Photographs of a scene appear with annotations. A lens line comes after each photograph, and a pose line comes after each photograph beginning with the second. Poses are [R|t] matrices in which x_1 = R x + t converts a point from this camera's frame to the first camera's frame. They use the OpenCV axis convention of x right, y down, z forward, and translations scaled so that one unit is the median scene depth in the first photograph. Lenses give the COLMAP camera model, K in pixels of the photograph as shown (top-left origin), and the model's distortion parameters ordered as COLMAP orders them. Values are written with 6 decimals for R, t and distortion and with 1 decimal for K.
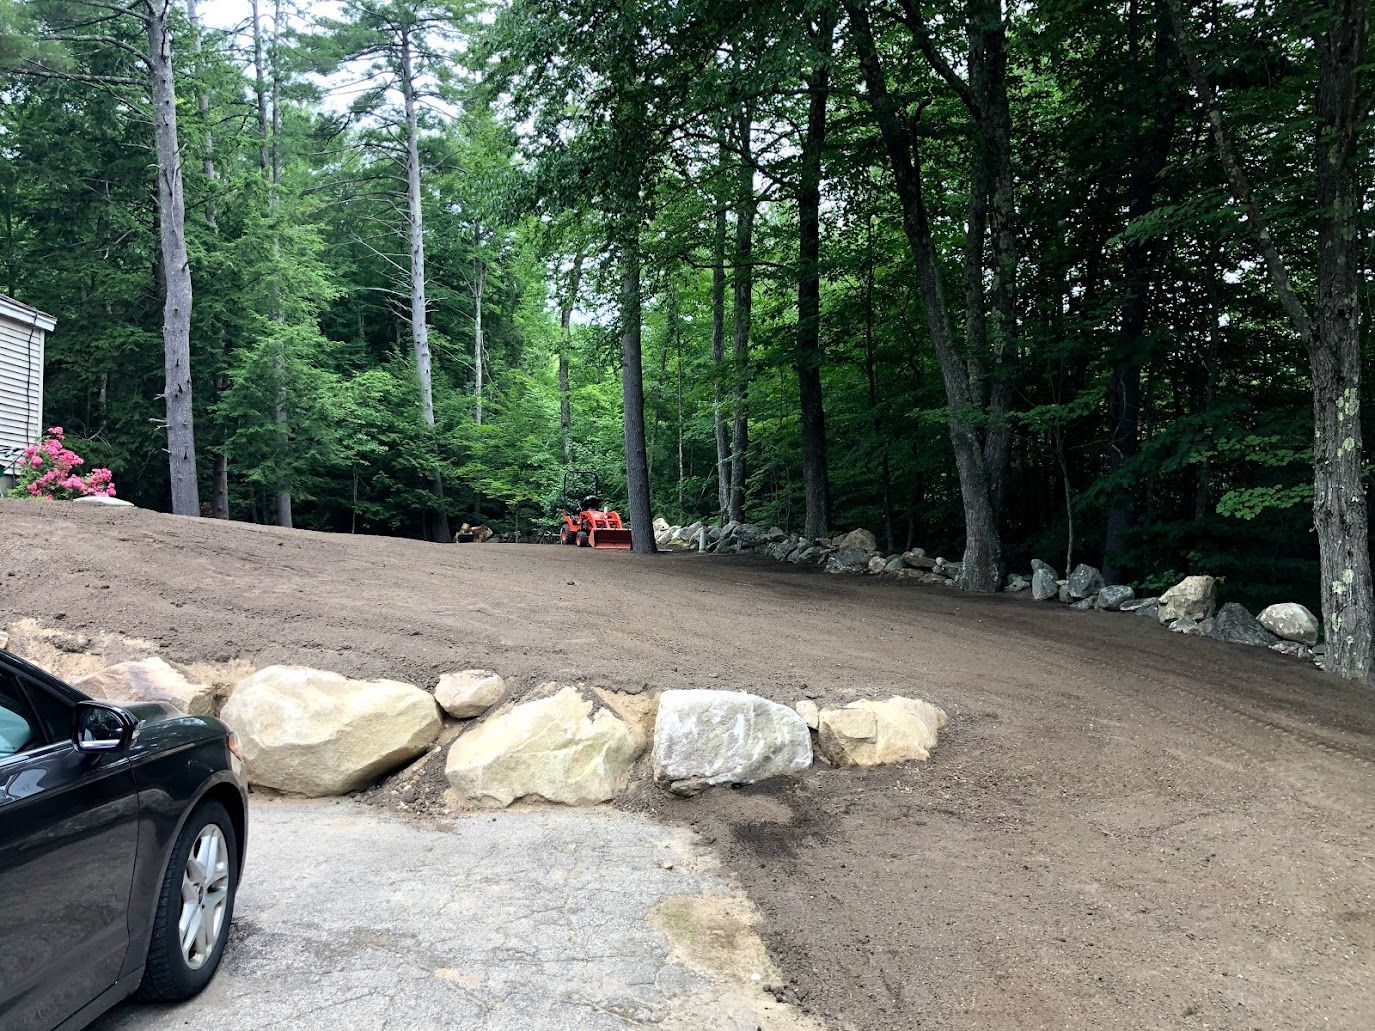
lens RADIAL K [[1113.5, 0, 679.6], [0, 1113.5, 500.5], [0, 0, 1]] dist [0.046370, -0.044737]
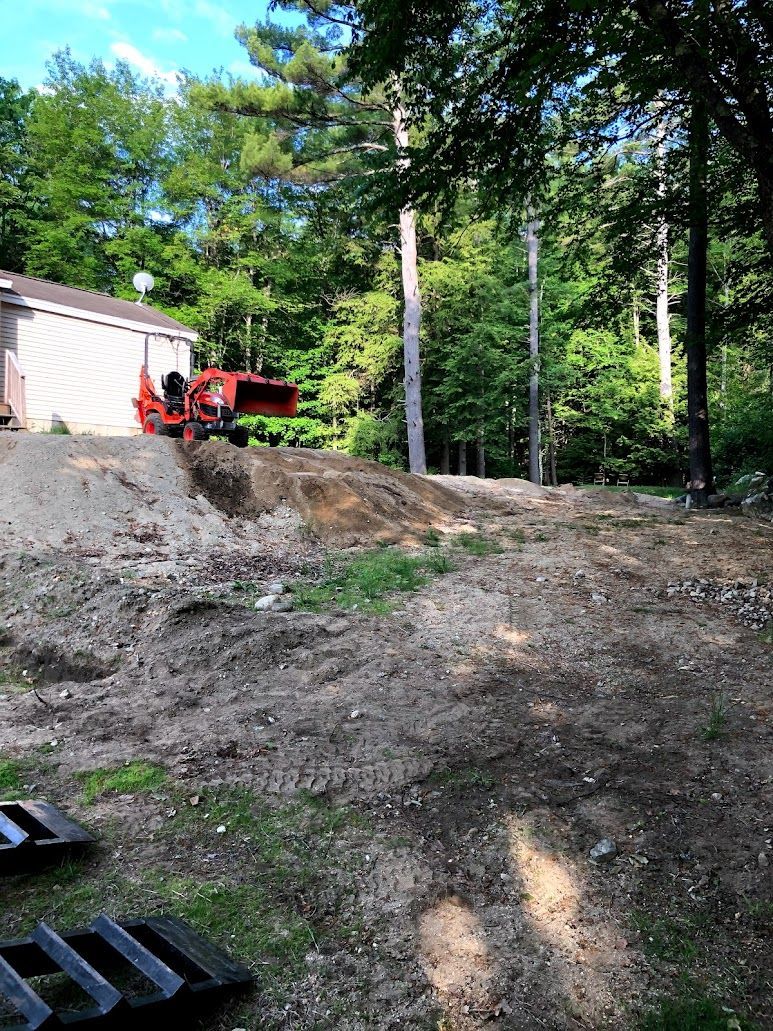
lens RADIAL K [[823.3, 0, 386.5], [0, 823.3, 515.5], [0, 0, 1]] dist [0.057859, -0.014342]
pose [[0.762727, 0.038595, -0.645568, 0.226701], [0.001620, 0.998101, 0.061585, 0.013851], [0.646719, -0.048019, 0.761215, 0.136469]]
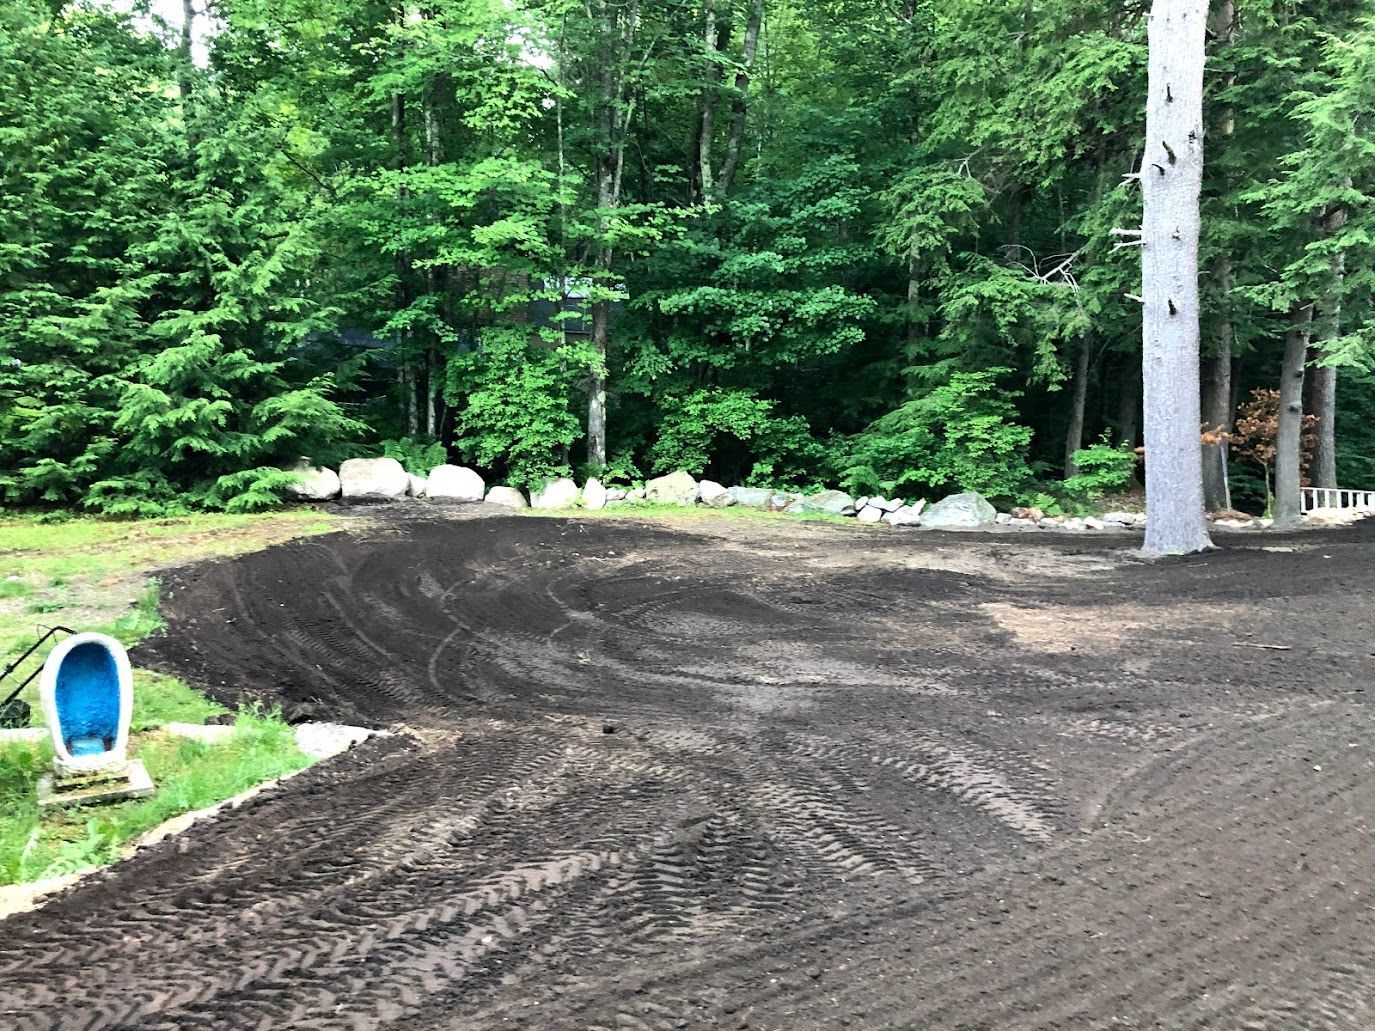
lens RADIAL K [[1137.4, 0, 648.3], [0, 1137.4, 510.3], [0, 0, 1]] dist [0.064430, -0.087049]
pose [[0.539515, 0.134329, -0.831191, -0.151979], [-0.000144, 0.987206, 0.159449, -0.032145], [0.841976, -0.085905, 0.532632, 0.543047]]
